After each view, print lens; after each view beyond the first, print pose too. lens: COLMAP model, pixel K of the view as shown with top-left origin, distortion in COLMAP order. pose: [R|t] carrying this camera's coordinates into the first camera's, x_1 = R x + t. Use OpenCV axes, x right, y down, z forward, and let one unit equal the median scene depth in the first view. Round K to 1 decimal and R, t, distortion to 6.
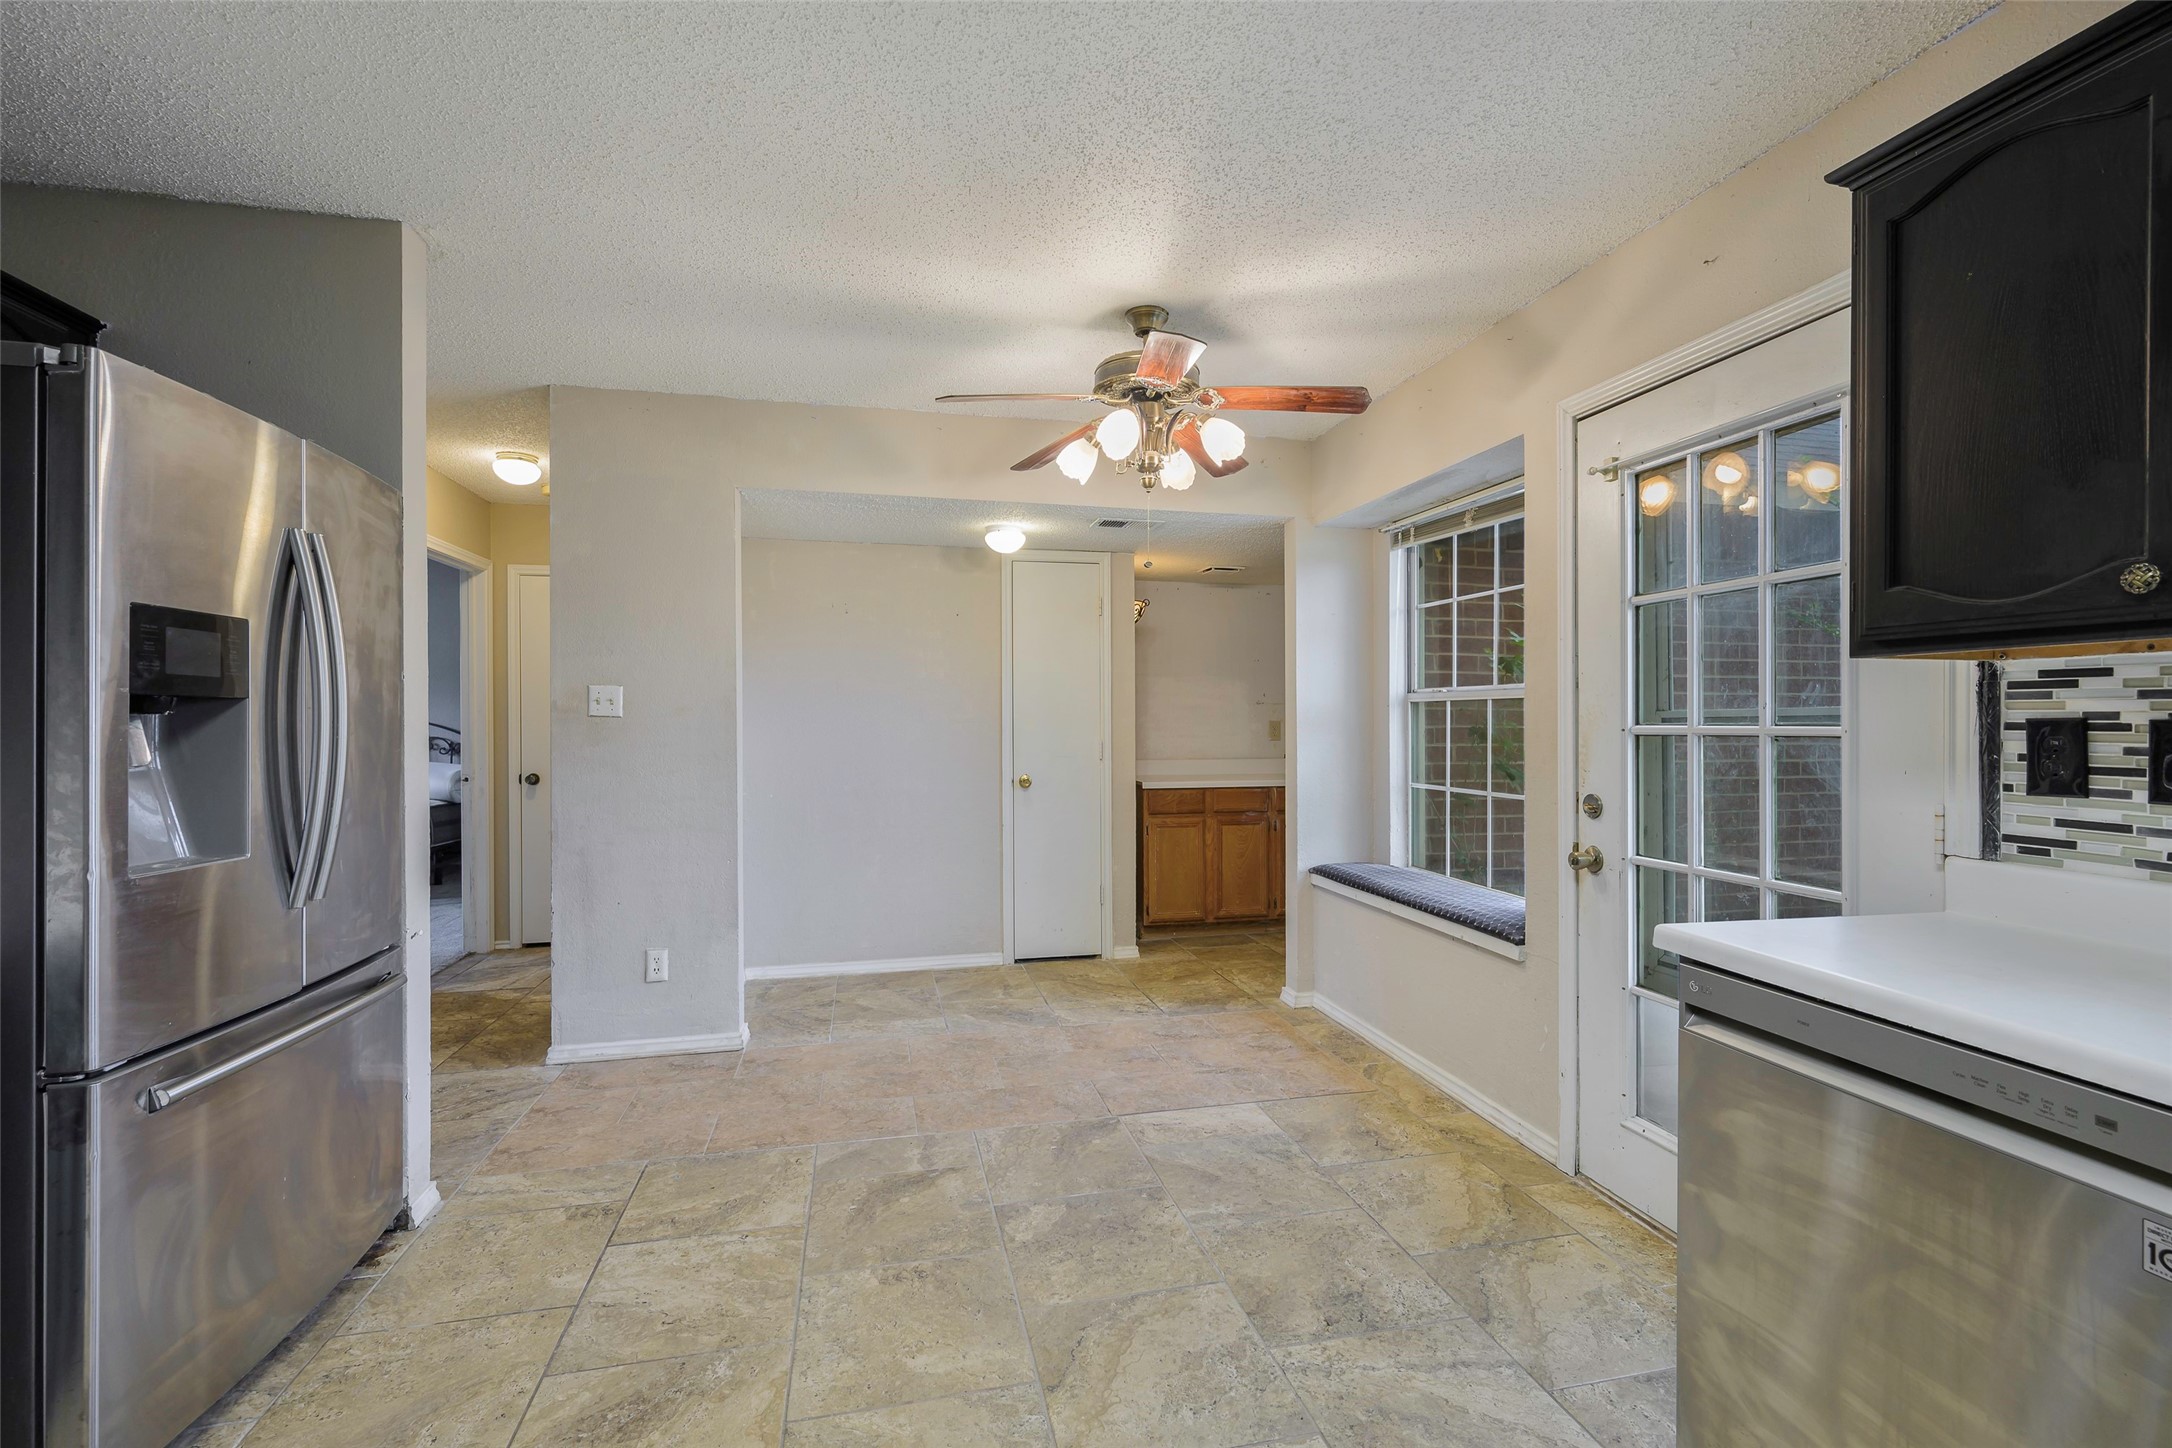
lens RADIAL K [[933.8, 0, 1096.9], [0, 933.8, 727.8], [0, 0, 1]] dist [0.002620, -0.000208]
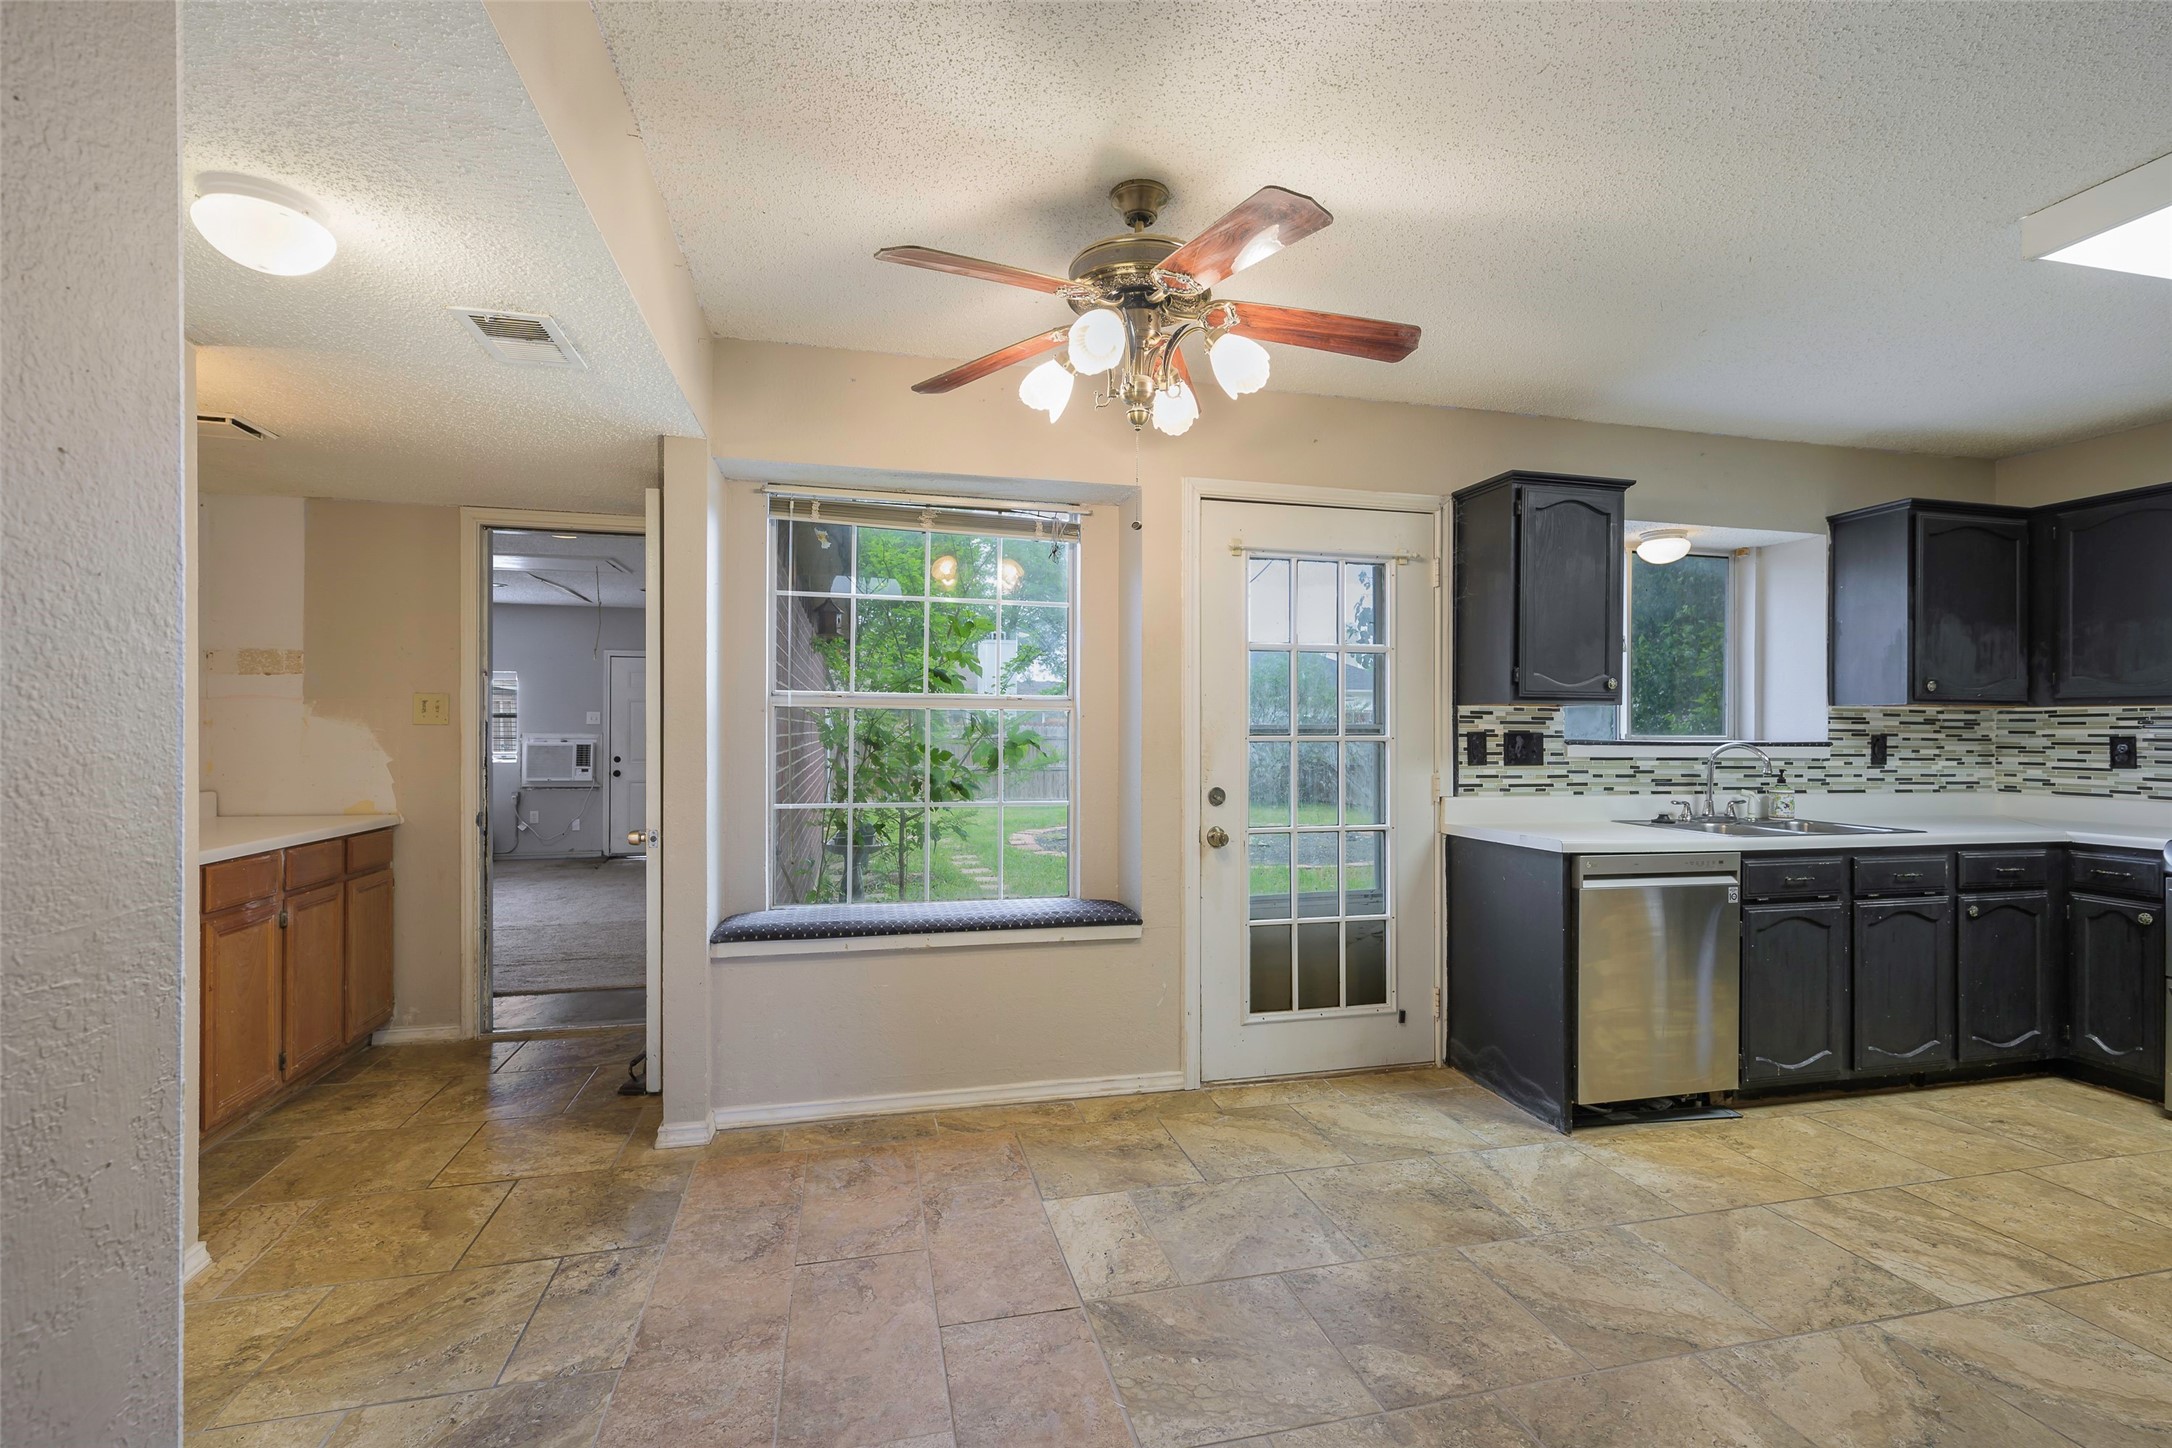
lens RADIAL K [[933.8, 0, 1096.9], [0, 933.8, 727.8], [0, 0, 1]] dist [0.002620, -0.000208]
pose [[0.012607, 0.001677, 0.999919, -0.770789], [0.002700, 0.999995, -0.001711, -0.011044], [-0.999917, 0.002722, 0.012602, 1.123152]]
